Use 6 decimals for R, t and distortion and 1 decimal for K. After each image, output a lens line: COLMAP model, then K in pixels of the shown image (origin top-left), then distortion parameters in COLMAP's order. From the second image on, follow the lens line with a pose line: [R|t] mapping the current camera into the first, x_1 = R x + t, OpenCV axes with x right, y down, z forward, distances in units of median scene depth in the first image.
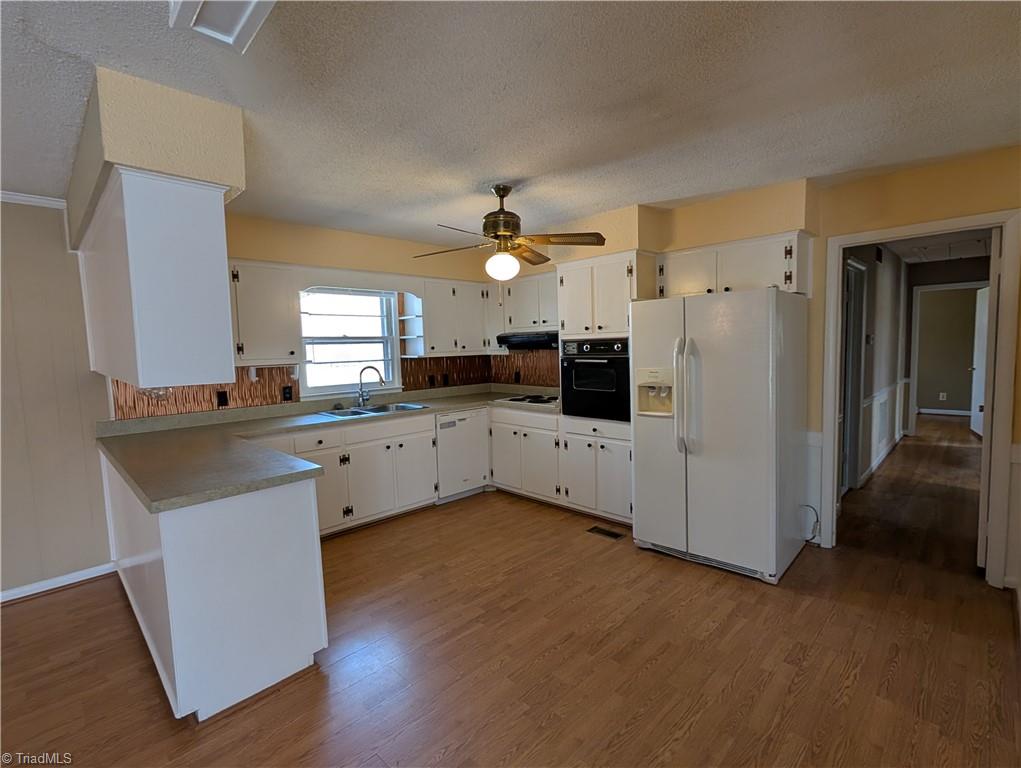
lens RADIAL K [[478.6, 0, 510.5], [0, 478.6, 384.0], [0, 0, 1]] dist [0.002002, 0.000531]
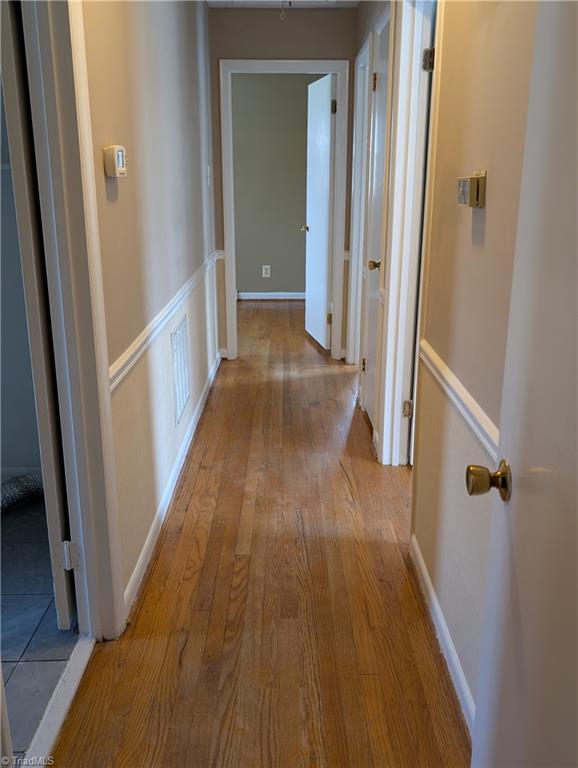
lens RADIAL K [[677.2, 0, 289.0], [0, 677.2, 384.0], [0, 0, 1]] dist [0.050085, -0.127677]
pose [[0.706228, -0.183951, 0.683669, 0.356491], [0.034405, 0.973432, 0.226376, -0.035729], [-0.707148, -0.136351, 0.693794, 0.423876]]
